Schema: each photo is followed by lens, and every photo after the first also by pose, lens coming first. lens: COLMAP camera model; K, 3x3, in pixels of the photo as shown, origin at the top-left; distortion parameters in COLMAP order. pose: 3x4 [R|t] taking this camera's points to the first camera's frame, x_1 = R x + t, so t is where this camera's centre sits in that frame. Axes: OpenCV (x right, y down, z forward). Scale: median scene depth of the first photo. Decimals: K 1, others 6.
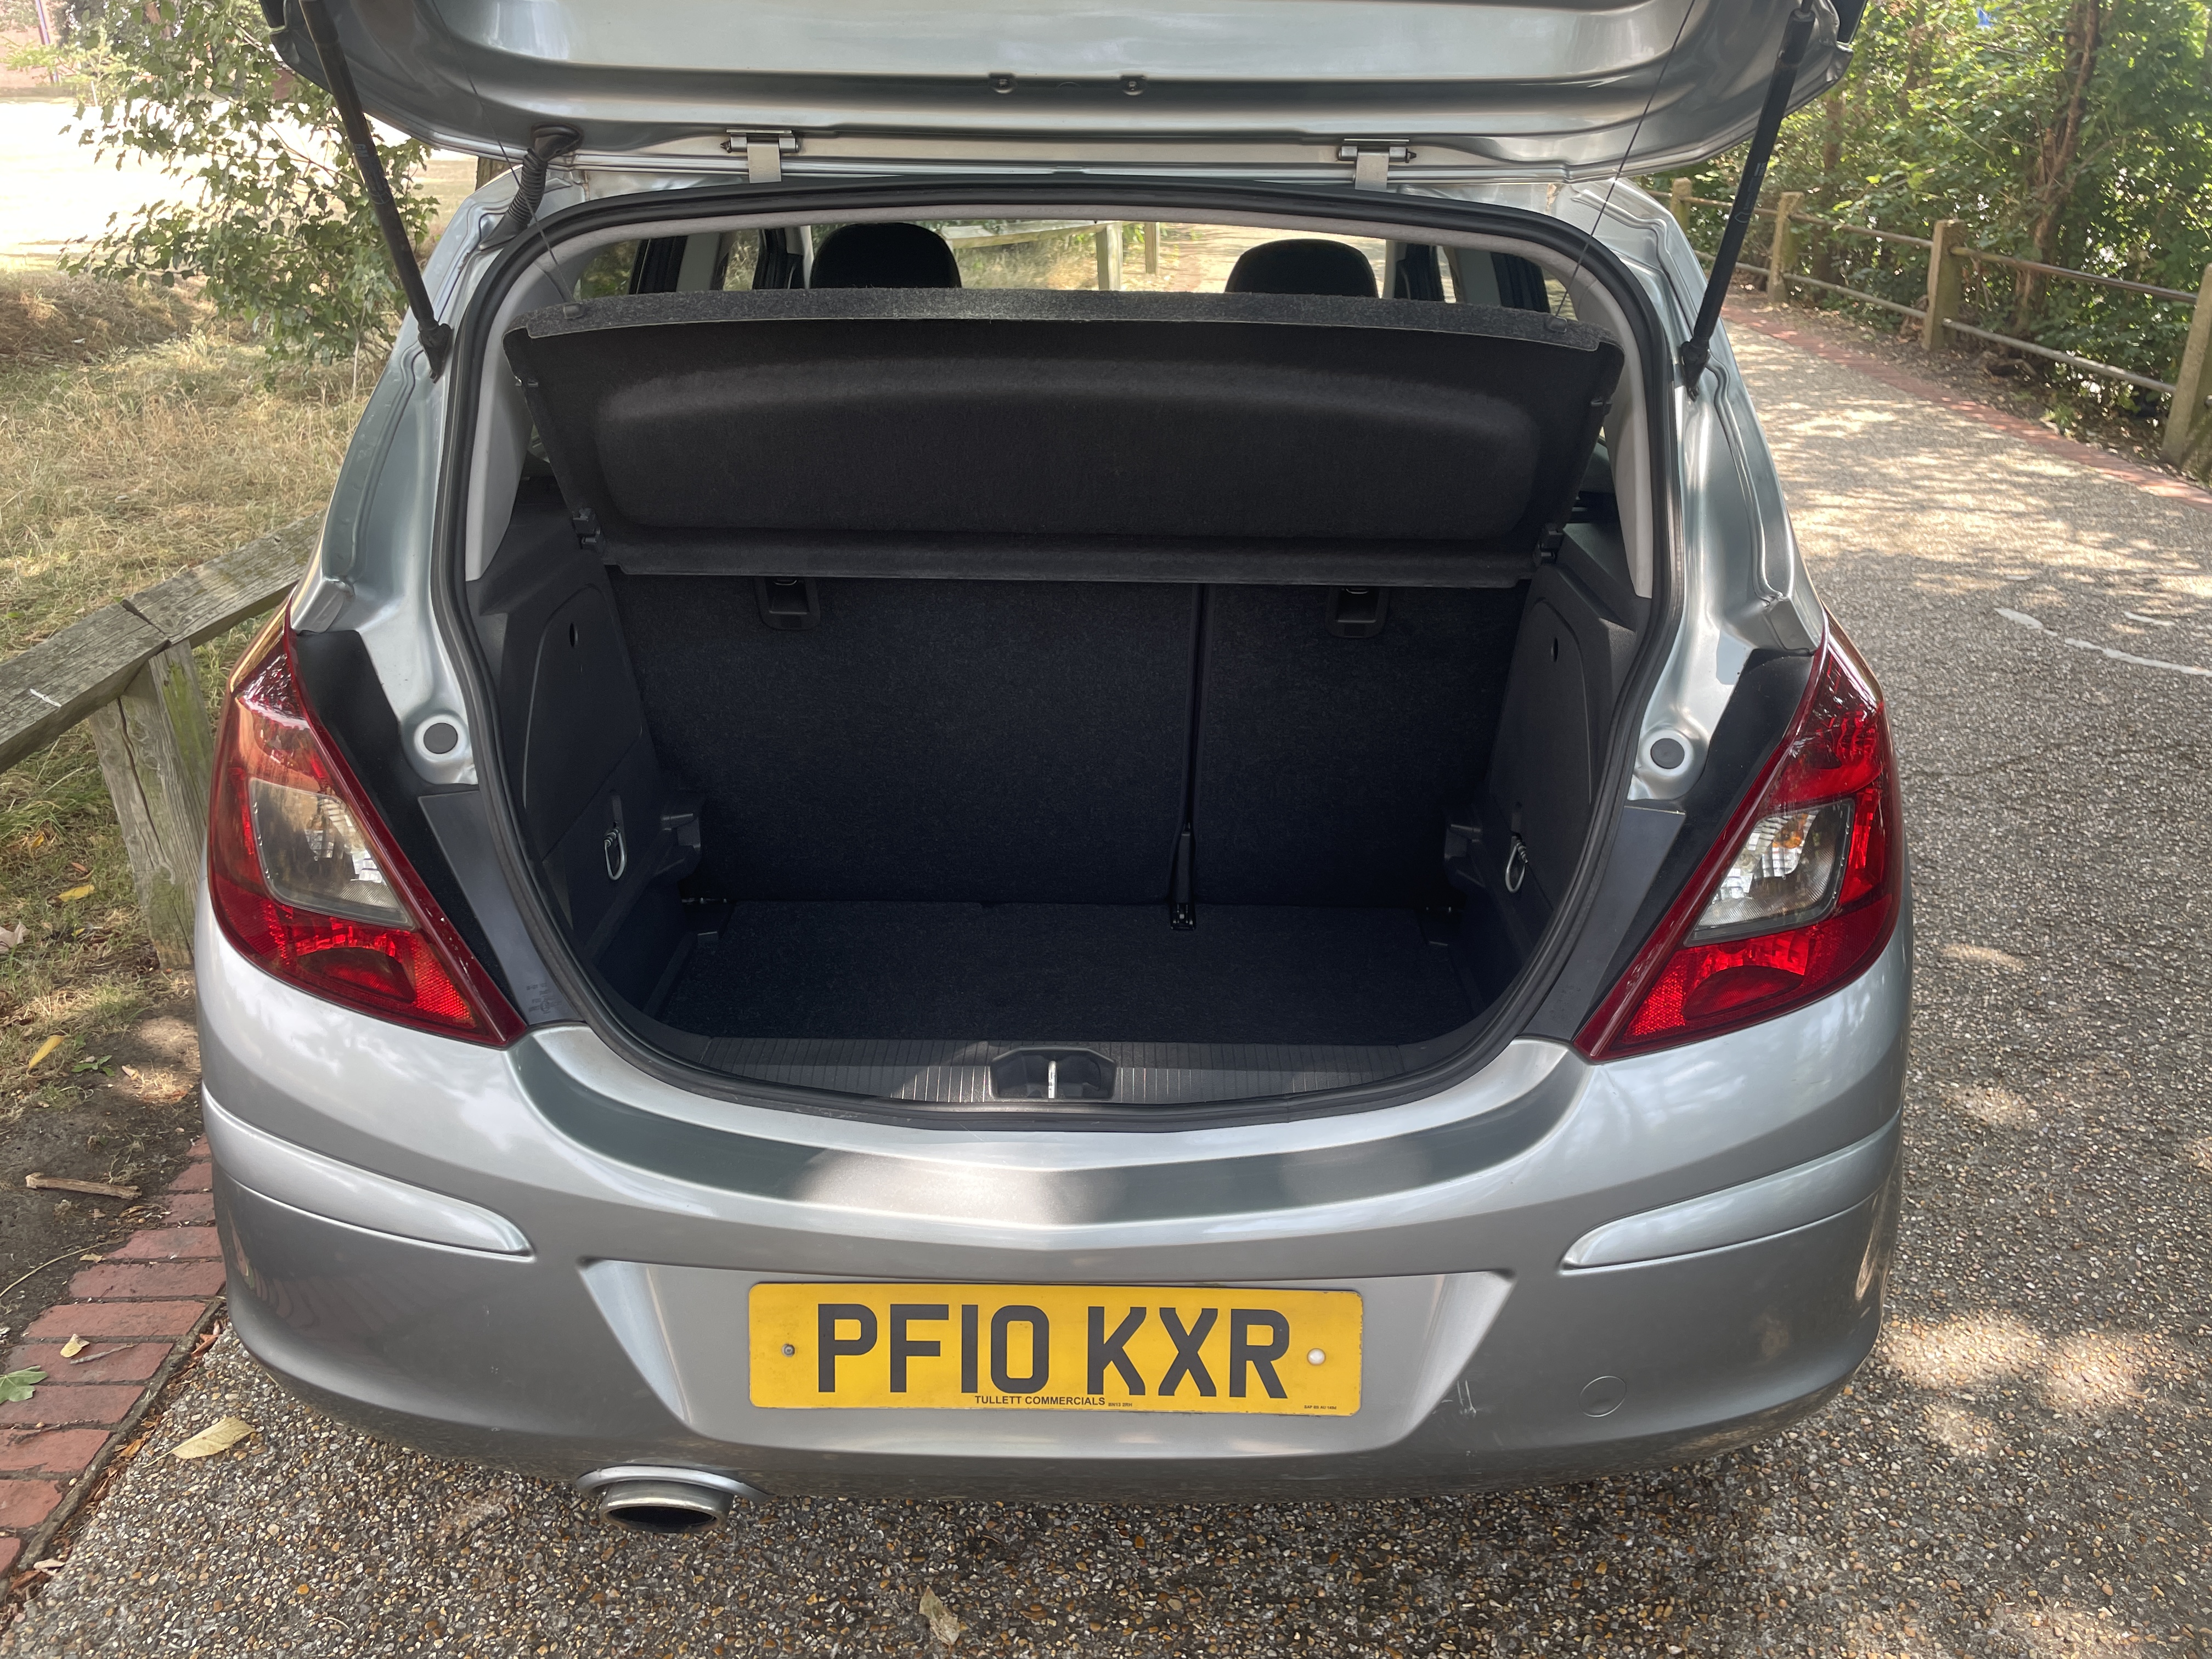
lens RADIAL K [[1635.7, 0, 1113.9], [0, 1635.7, 801.5], [0, 0, 1]] dist [0.085659, -0.108572]
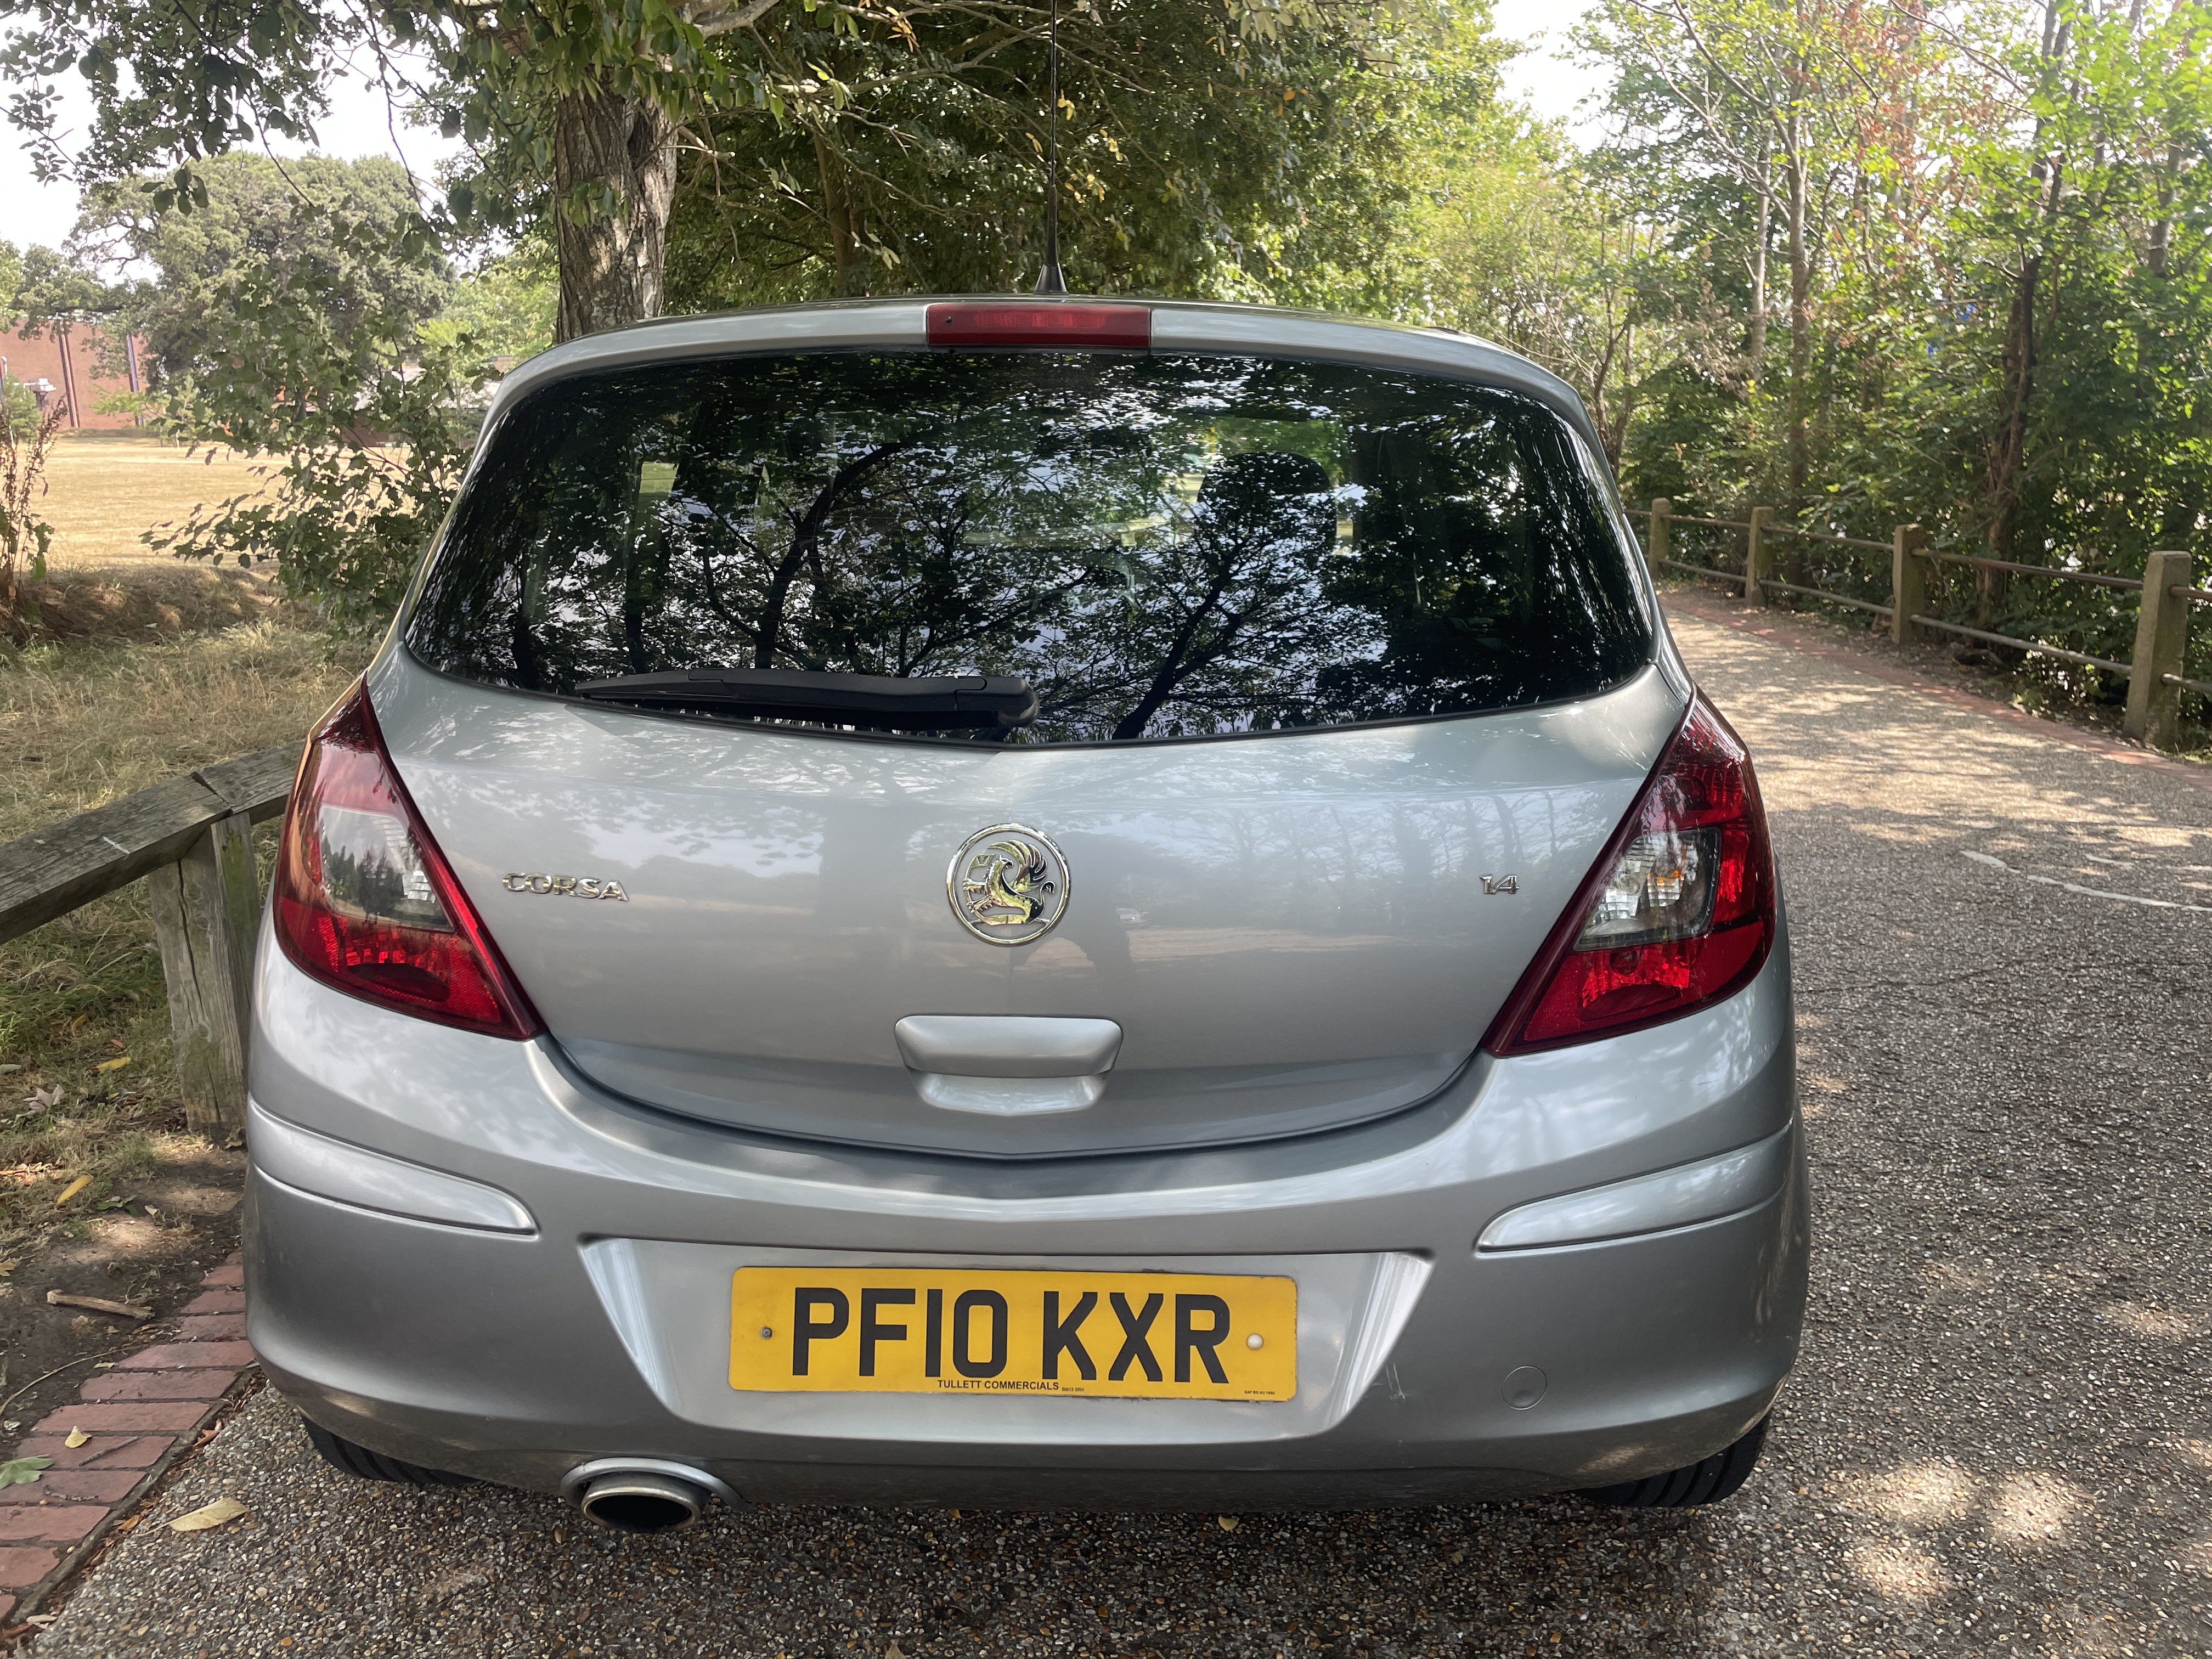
lens RADIAL K [[1635.7, 0, 1116.9], [0, 1635.7, 816.4], [0, 0, 1]] dist [0.085659, -0.108572]
pose [[0.999940, 0.004299, -0.010045, 0.027847], [-0.006038, 0.983632, -0.180088, 0.129036], [0.009106, 0.180138, 0.983599, -0.080475]]
